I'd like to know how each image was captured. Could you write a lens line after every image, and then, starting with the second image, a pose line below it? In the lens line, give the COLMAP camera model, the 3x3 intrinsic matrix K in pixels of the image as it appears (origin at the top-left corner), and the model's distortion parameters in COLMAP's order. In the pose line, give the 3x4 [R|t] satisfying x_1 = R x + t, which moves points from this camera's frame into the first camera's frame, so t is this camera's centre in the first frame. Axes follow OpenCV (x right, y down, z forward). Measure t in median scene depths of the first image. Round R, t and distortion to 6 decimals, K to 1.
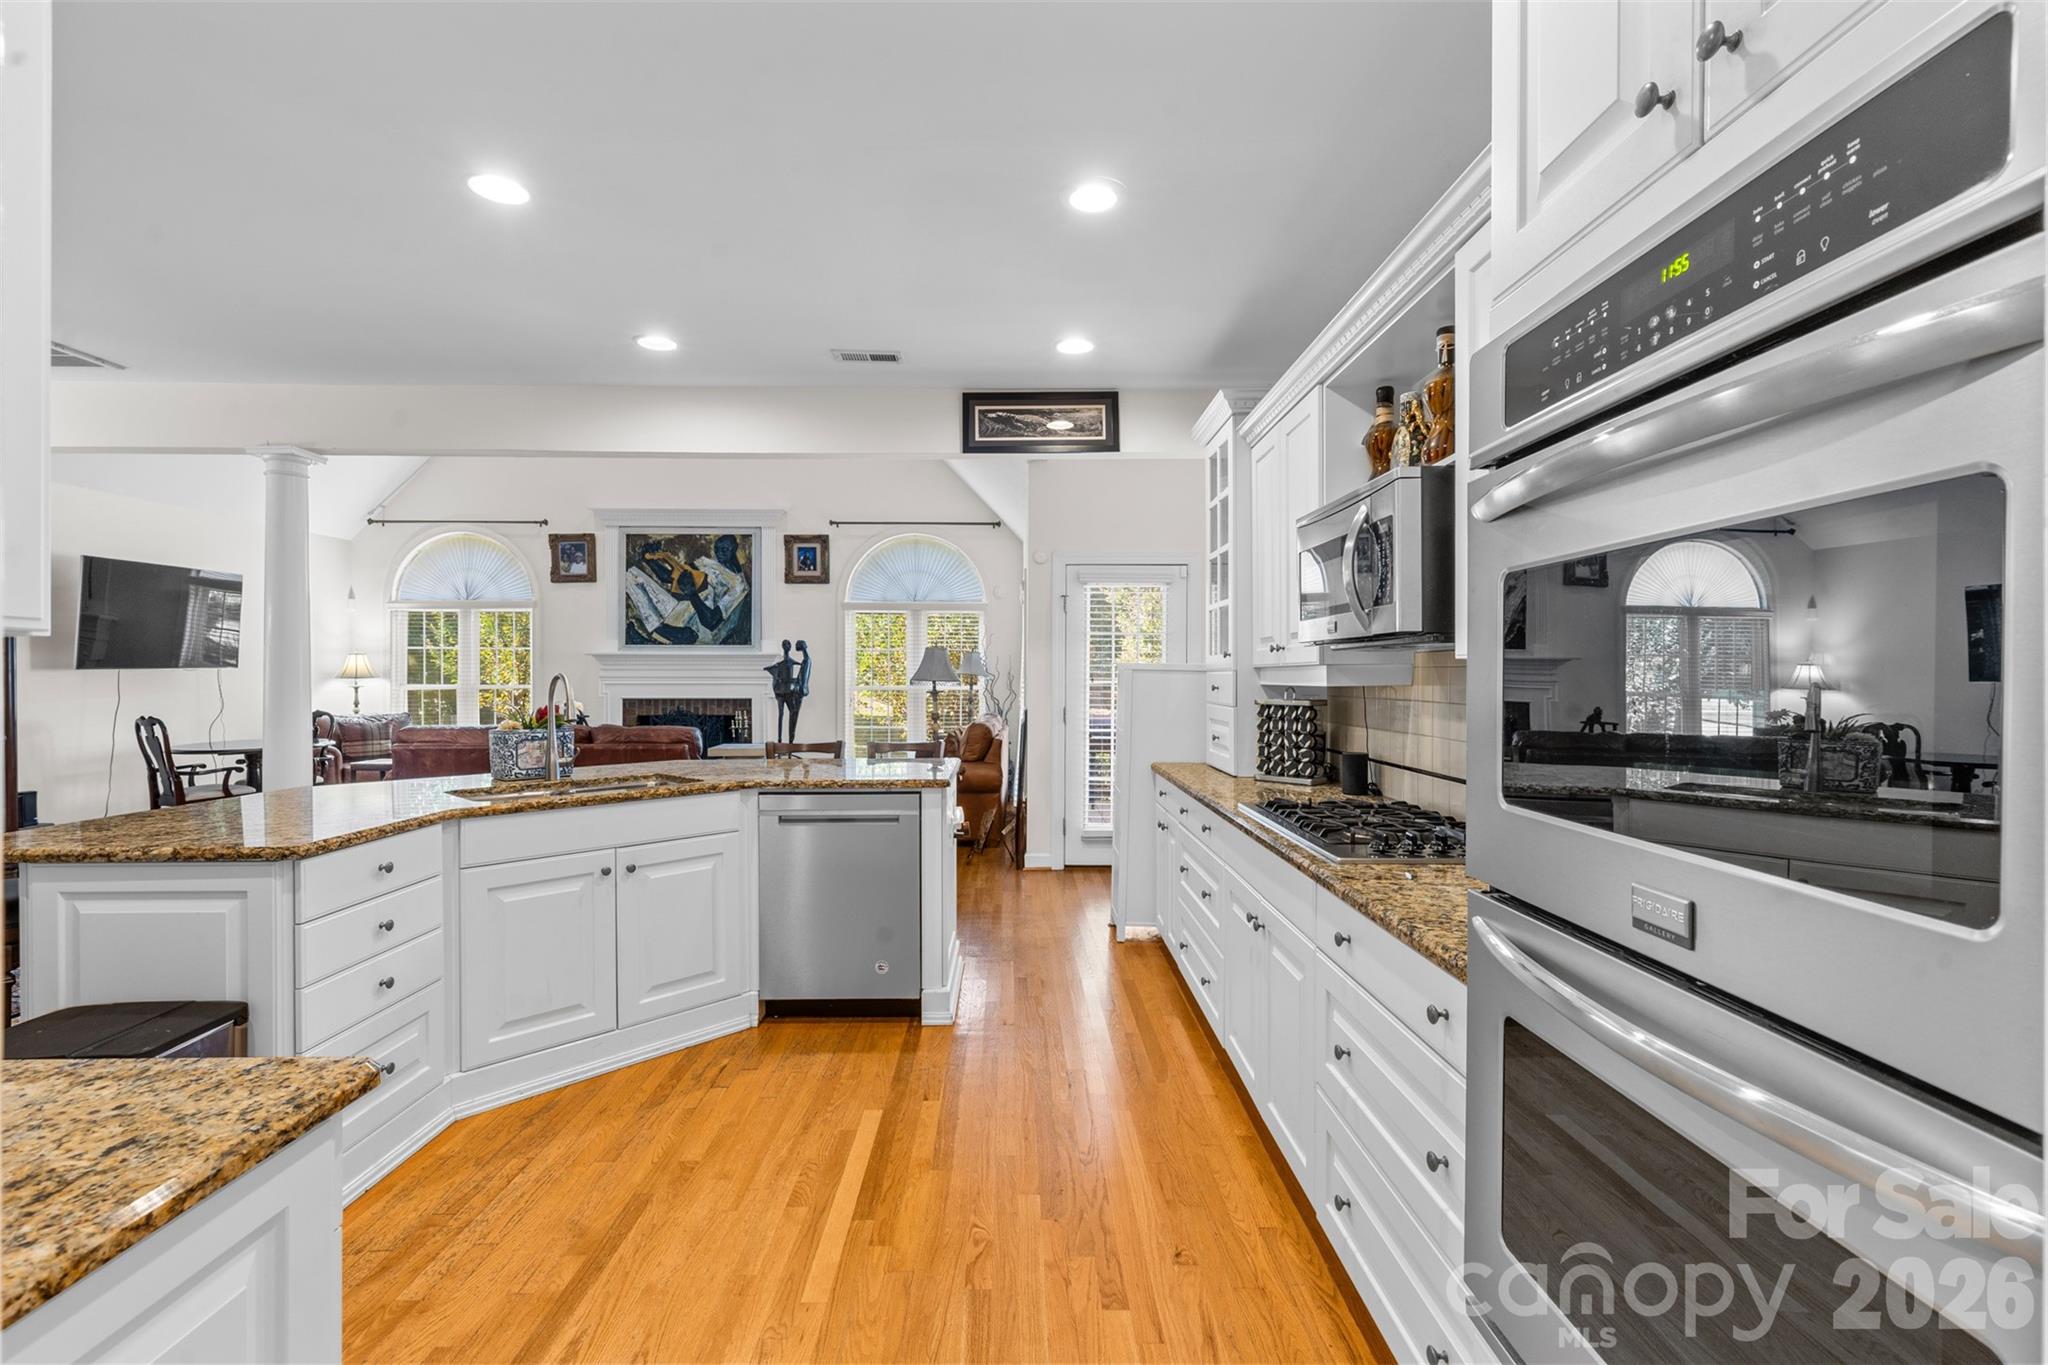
lens RADIAL K [[922.0, 0, 1022.2], [0, 922.0, 682.5], [0, 0, 1]] dist [0.009424, -0.002477]
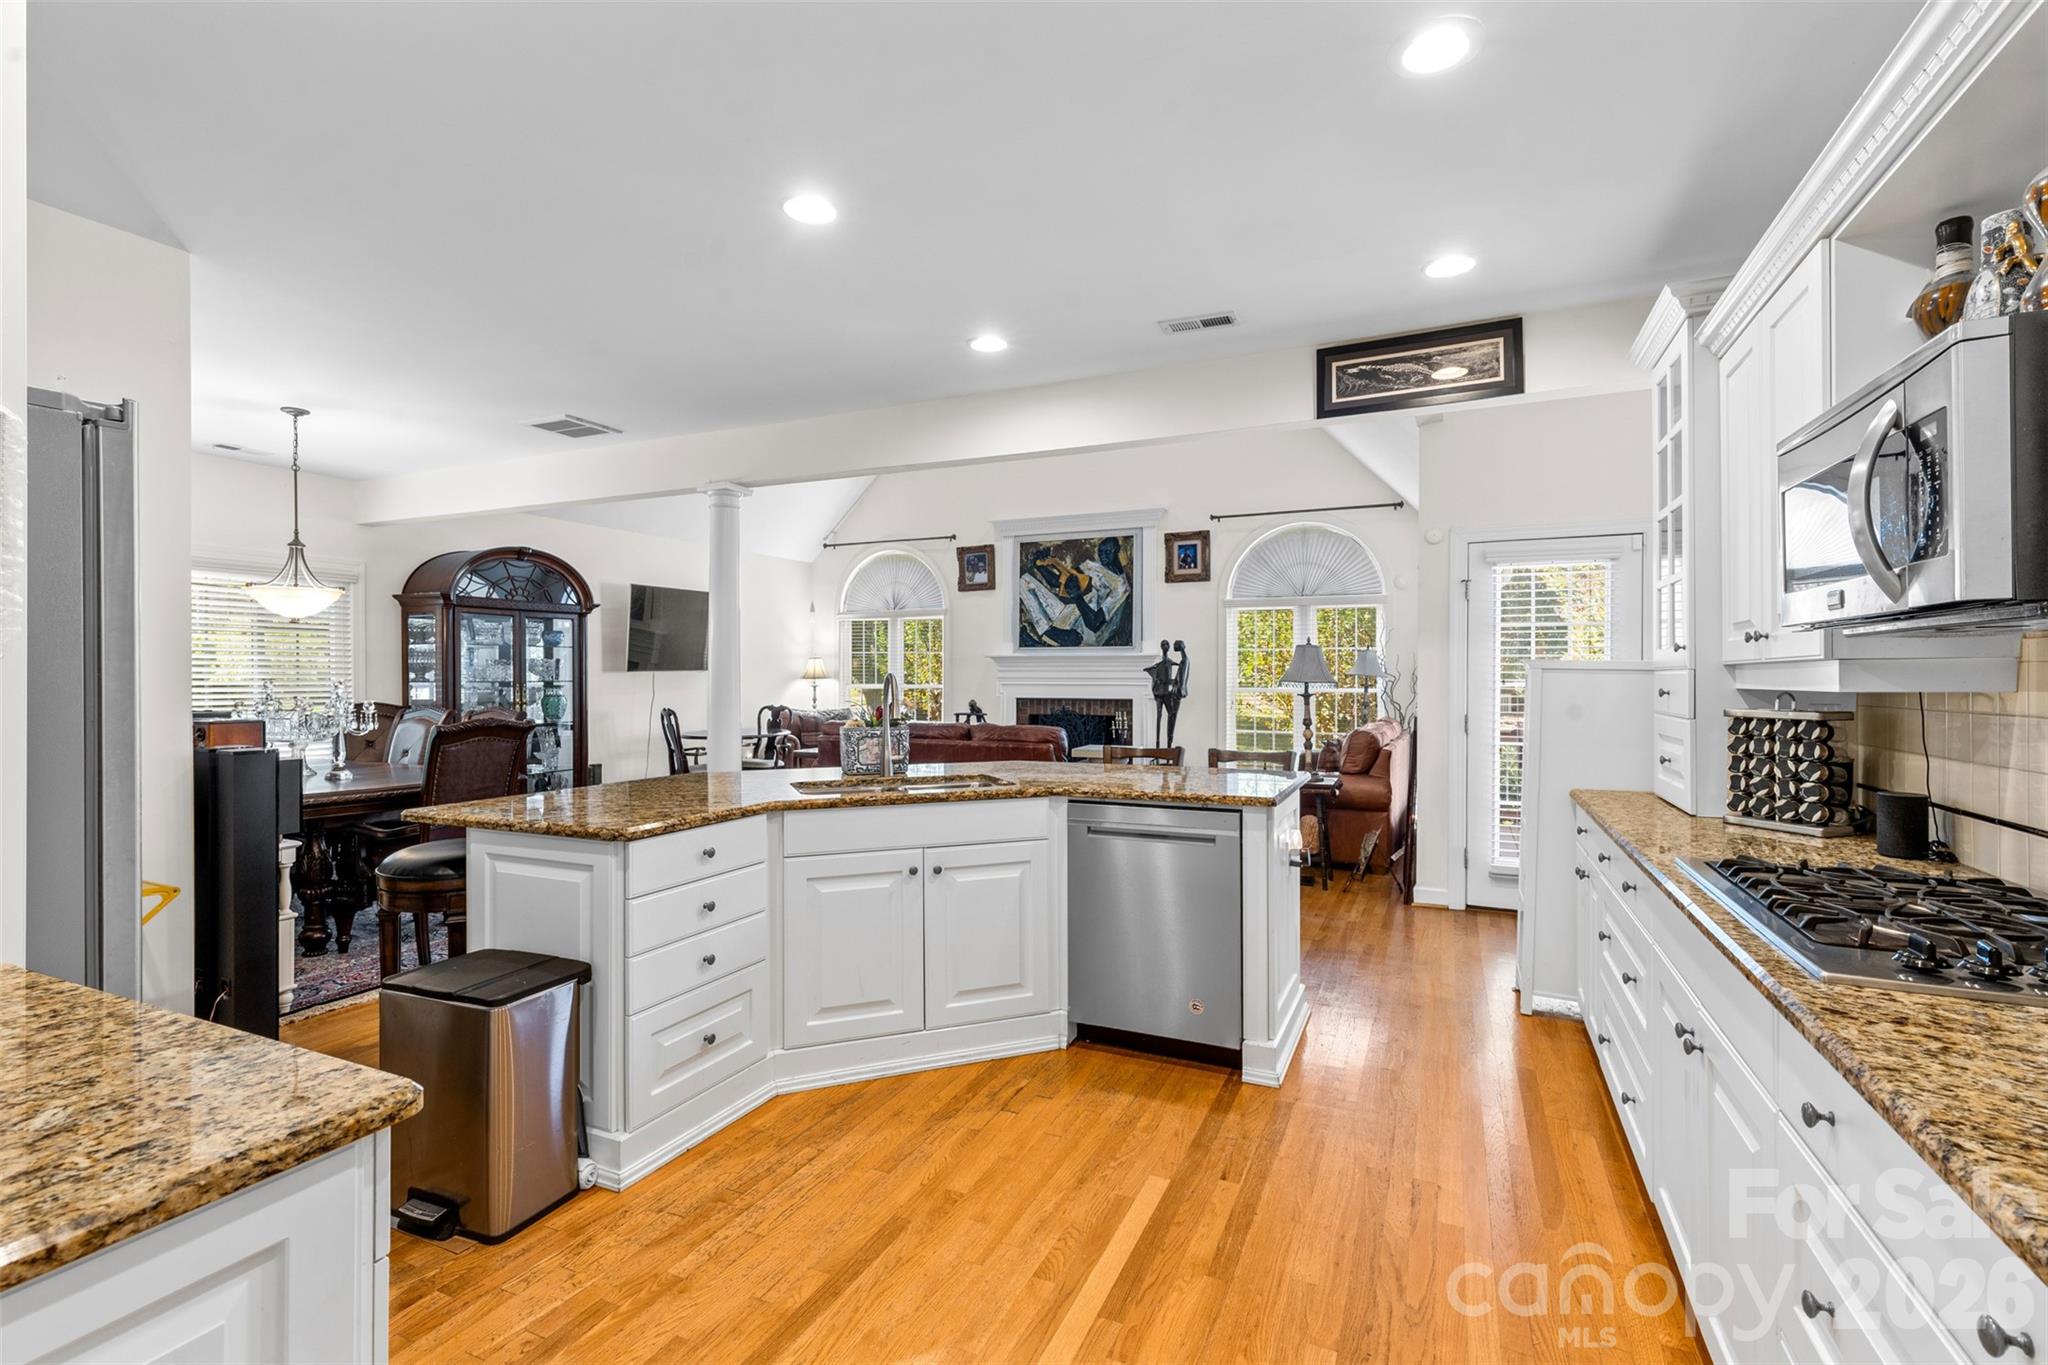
lens RADIAL K [[922.0, 0, 1022.3], [0, 922.0, 677.8], [0, 0, 1]] dist [0.009424, -0.002477]
pose [[0.901907, 0.000918, -0.431929, 0.078394], [-0.003748, 0.999977, -0.005701, 0.000066], [0.431914, 0.006760, 0.901890, 0.129928]]
